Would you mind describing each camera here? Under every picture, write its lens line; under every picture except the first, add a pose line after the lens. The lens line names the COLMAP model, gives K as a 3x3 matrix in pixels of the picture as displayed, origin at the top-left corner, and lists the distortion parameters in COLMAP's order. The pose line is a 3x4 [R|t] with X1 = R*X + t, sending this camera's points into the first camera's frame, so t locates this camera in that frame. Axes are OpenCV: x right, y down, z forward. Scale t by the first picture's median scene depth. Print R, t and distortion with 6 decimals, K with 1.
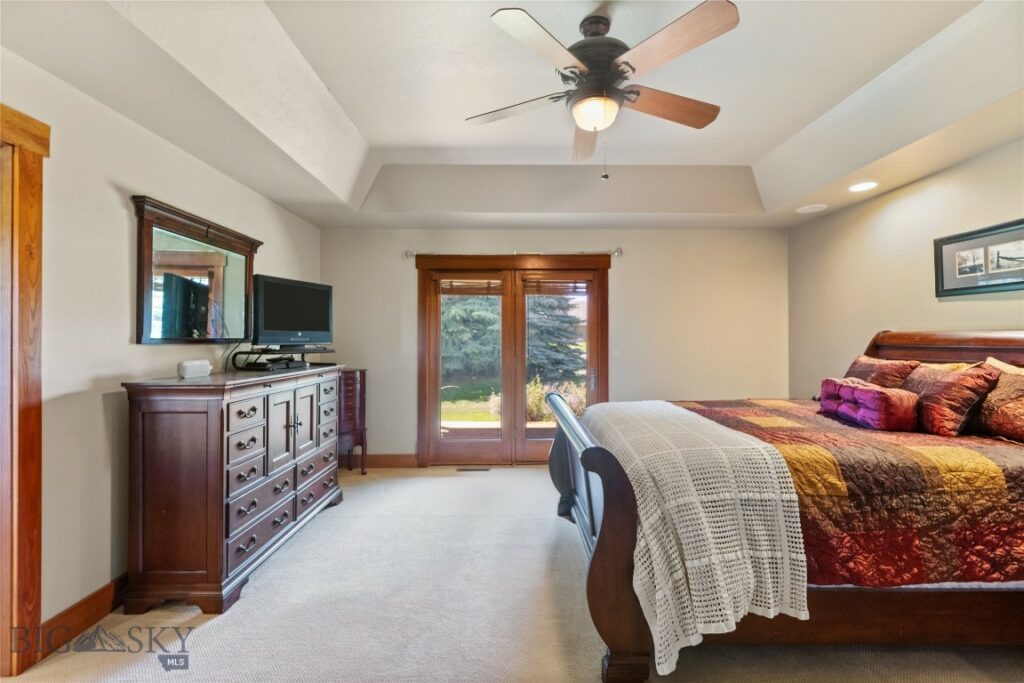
lens RADIAL K [[417.6, 0, 518.8], [0, 417.6, 335.3], [0, 0, 1]] dist [-0.001097, -0.000322]
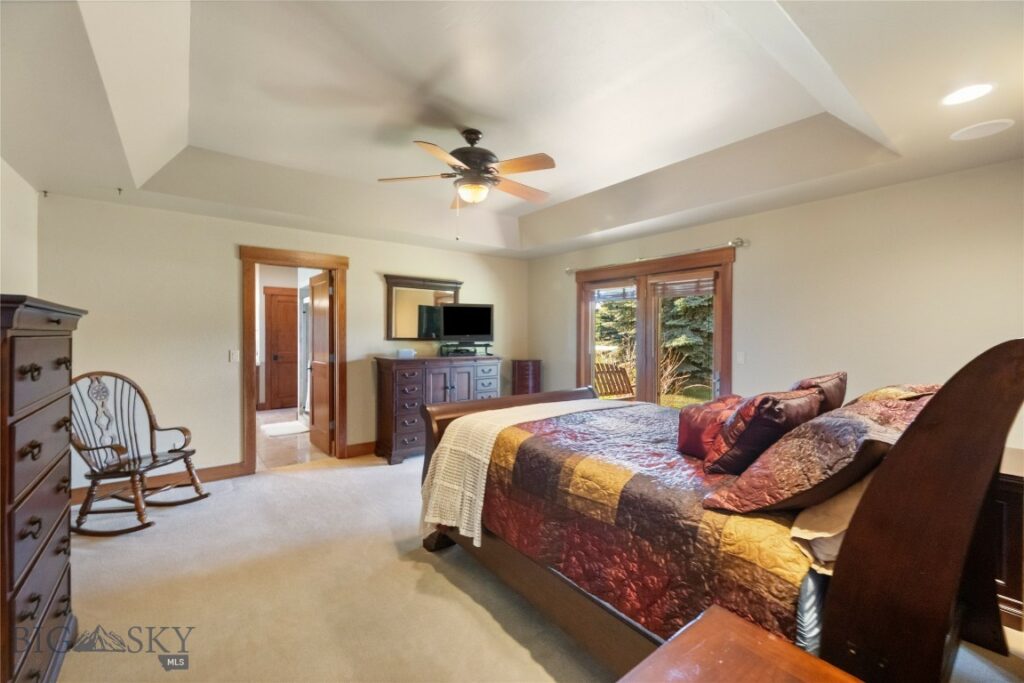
lens RADIAL K [[417.6, 0, 513.1], [0, 417.6, 335.6], [0, 0, 1]] dist [-0.001097, -0.000322]
pose [[0.606765, 0.007186, -0.794849, 0.954601], [-0.001131, 0.999966, 0.008177, -0.017219], [0.794881, -0.004063, 0.606752, 0.131056]]
